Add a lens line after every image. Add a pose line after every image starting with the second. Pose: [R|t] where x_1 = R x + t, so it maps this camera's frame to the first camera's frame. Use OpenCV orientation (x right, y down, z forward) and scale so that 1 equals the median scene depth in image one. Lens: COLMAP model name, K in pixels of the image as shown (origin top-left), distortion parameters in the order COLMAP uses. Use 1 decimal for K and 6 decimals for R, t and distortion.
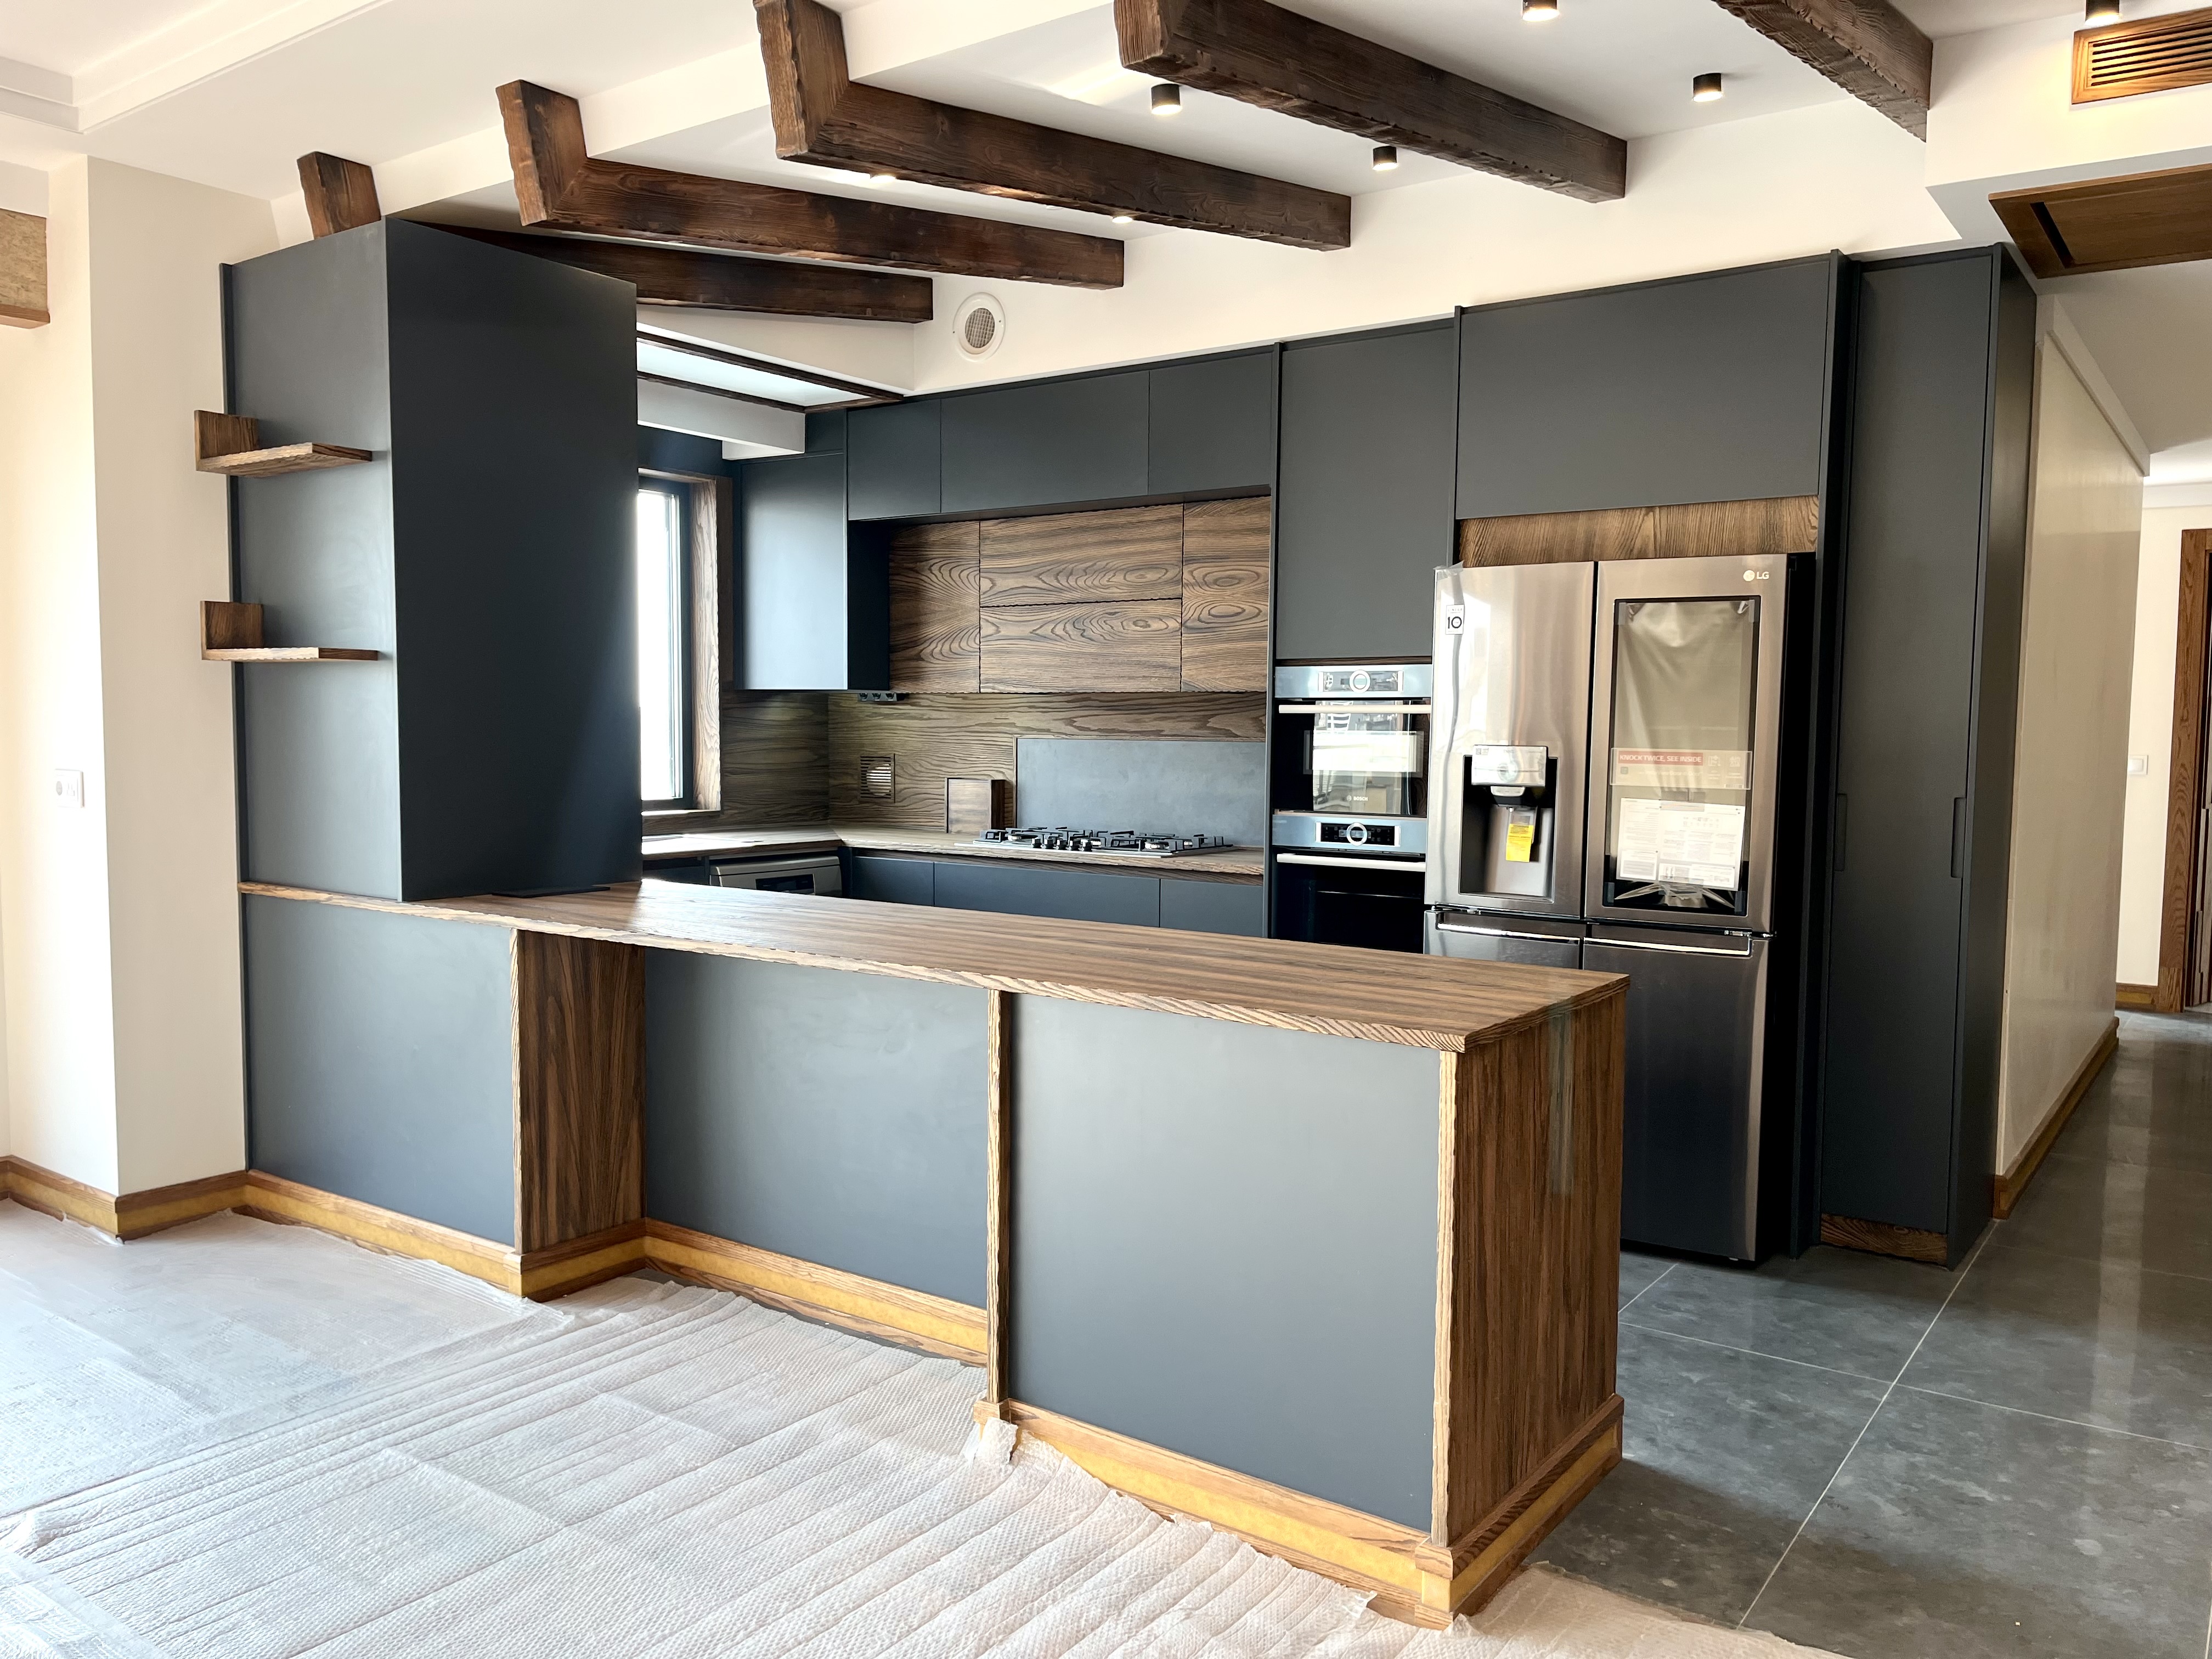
lens RADIAL K [[1661.5, 0, 1103.9], [0, 1661.5, 832.5], [0, 0, 1]] dist [-0.000938, -0.000083]
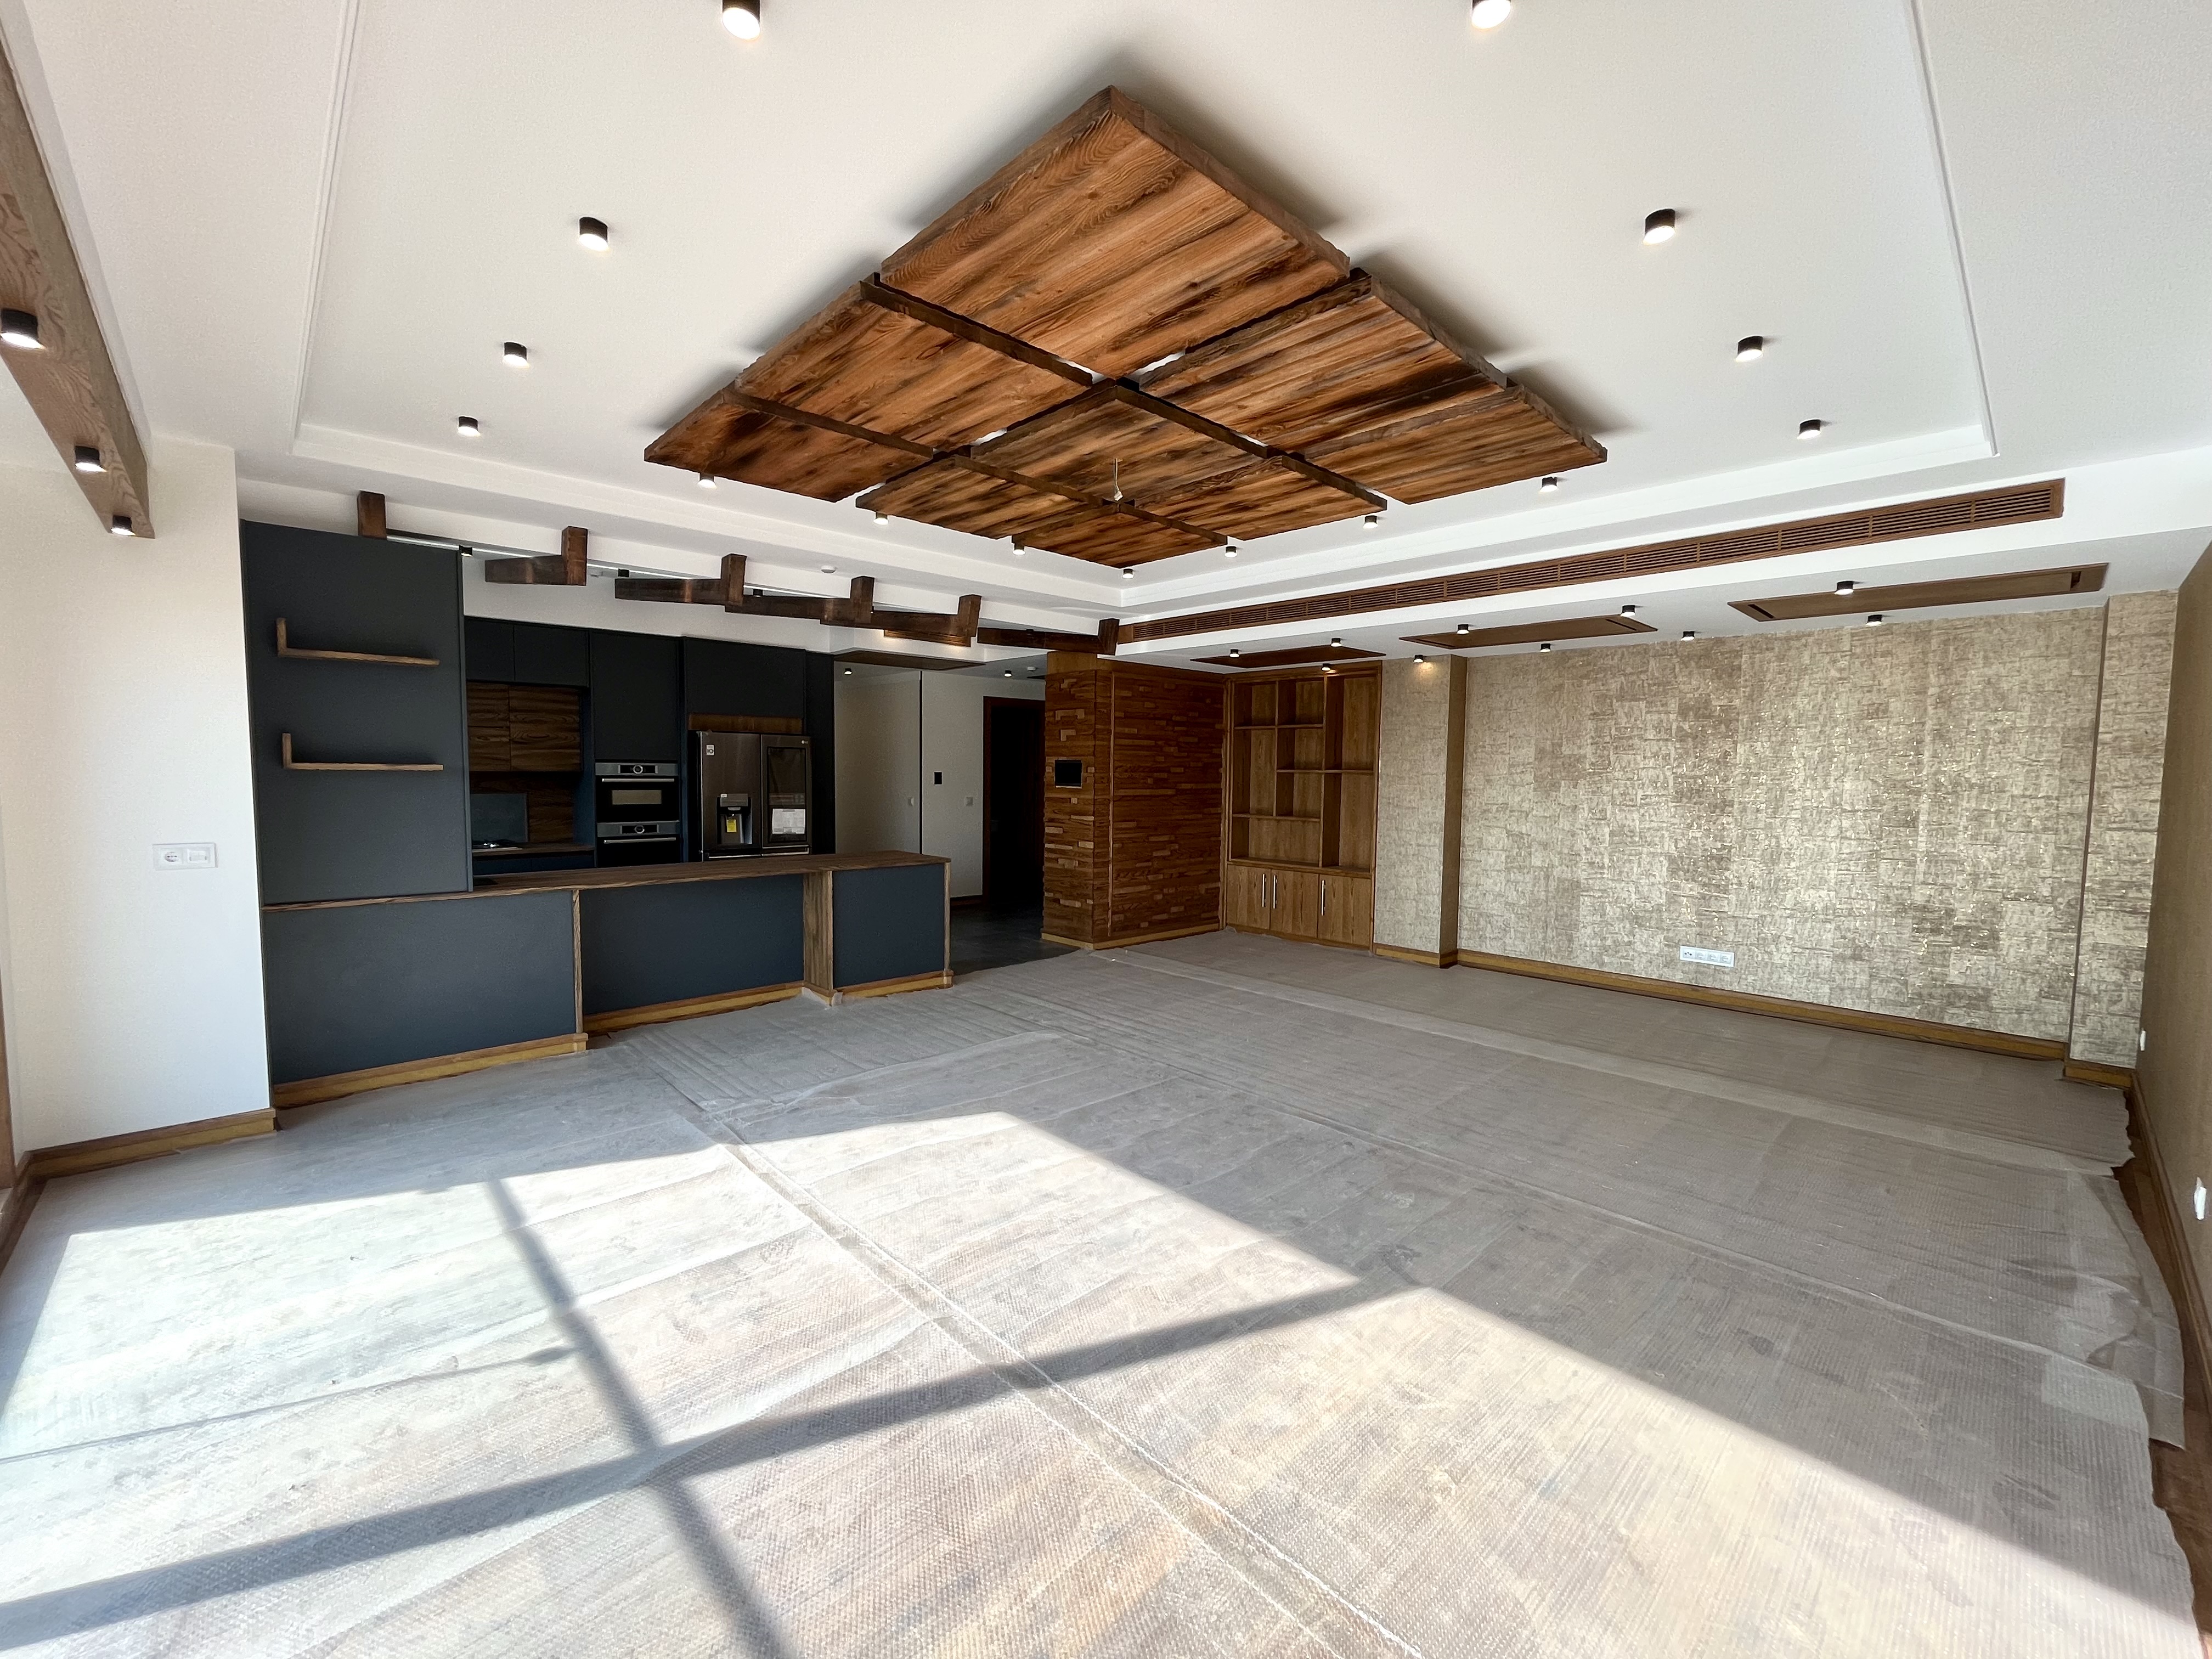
lens RADIAL K [[904.7, 0, 1102.9], [0, 904.7, 828.5], [0, 0, 1]] dist [0.002877, 0.000113]
pose [[0.178747, -0.071637, 0.981284, -0.977424], [0.054762, 0.996524, 0.062775, -0.043424], [-0.982370, 0.042517, 0.182049, 0.041500]]
